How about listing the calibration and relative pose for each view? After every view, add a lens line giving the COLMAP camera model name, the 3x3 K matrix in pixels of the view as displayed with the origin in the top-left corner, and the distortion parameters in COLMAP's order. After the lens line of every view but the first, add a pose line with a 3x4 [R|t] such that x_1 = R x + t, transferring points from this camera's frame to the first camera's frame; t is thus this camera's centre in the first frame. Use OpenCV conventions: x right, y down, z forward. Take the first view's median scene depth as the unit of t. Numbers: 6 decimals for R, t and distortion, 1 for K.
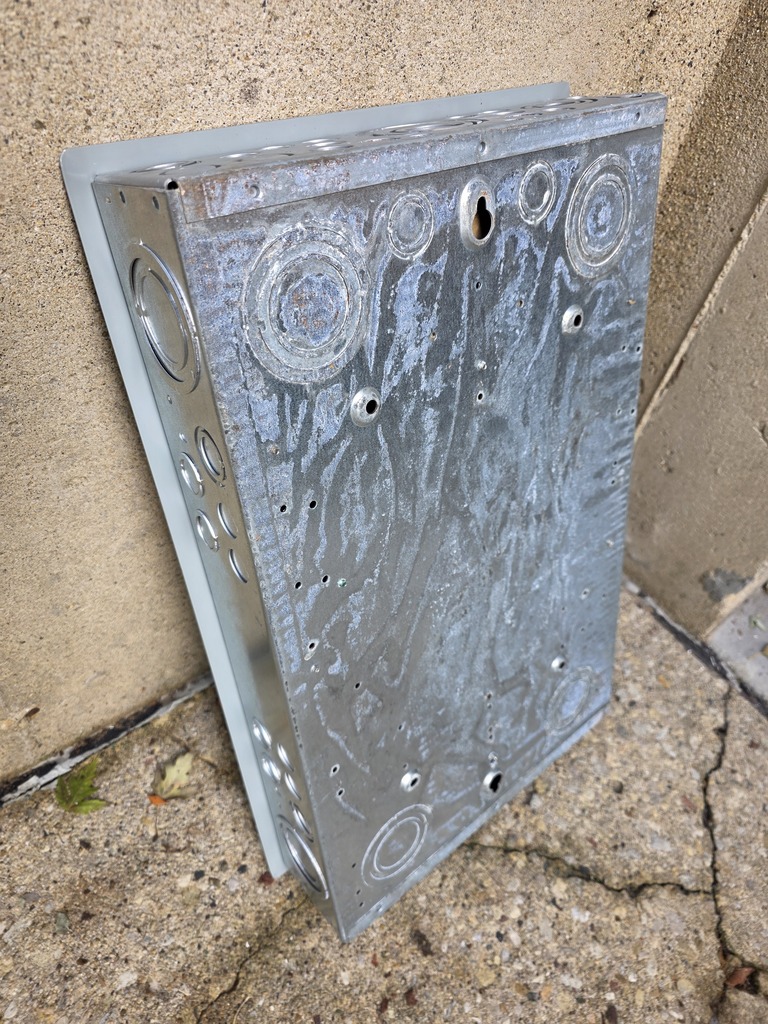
lens RADIAL K [[718.6, 0, 386.7], [0, 718.6, 515.4], [0, 0, 1]] dist [0.021671, -0.023896]
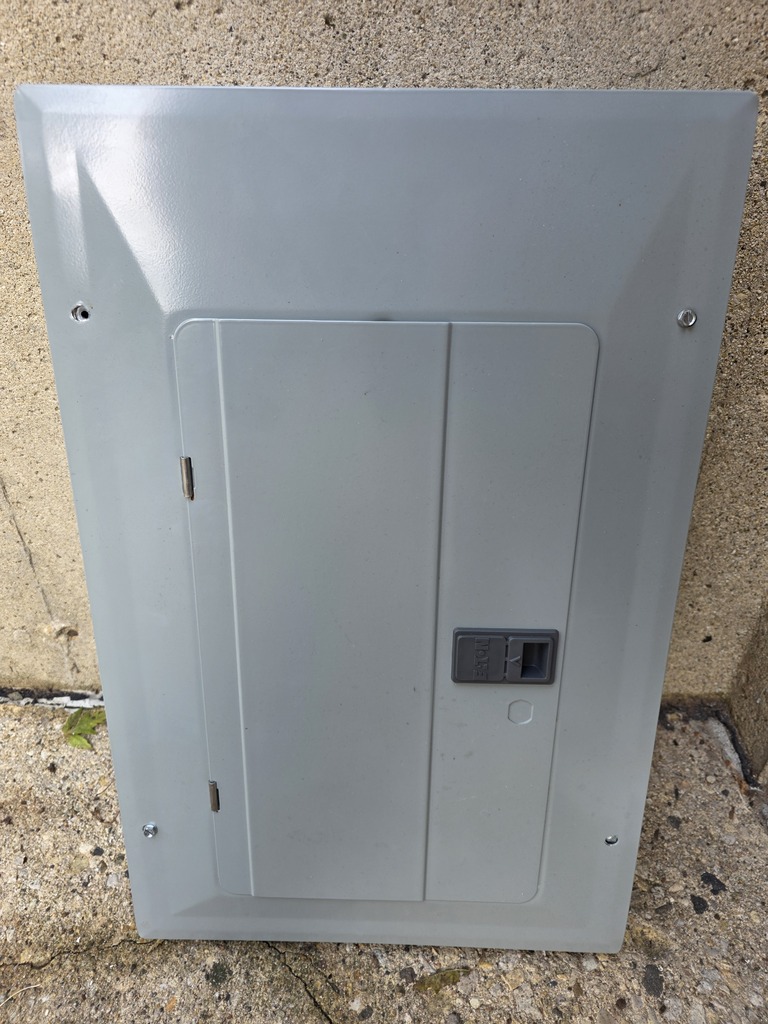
lens RADIAL K [[718.6, 0, 383.6], [0, 718.6, 515.0], [0, 0, 1]] dist [0.021671, -0.023896]
pose [[0.758657, 0.254420, -0.599758, 0.561203], [-0.399354, 0.908966, -0.119571, 0.035521], [0.514739, 0.330229, 0.791197, 0.271771]]
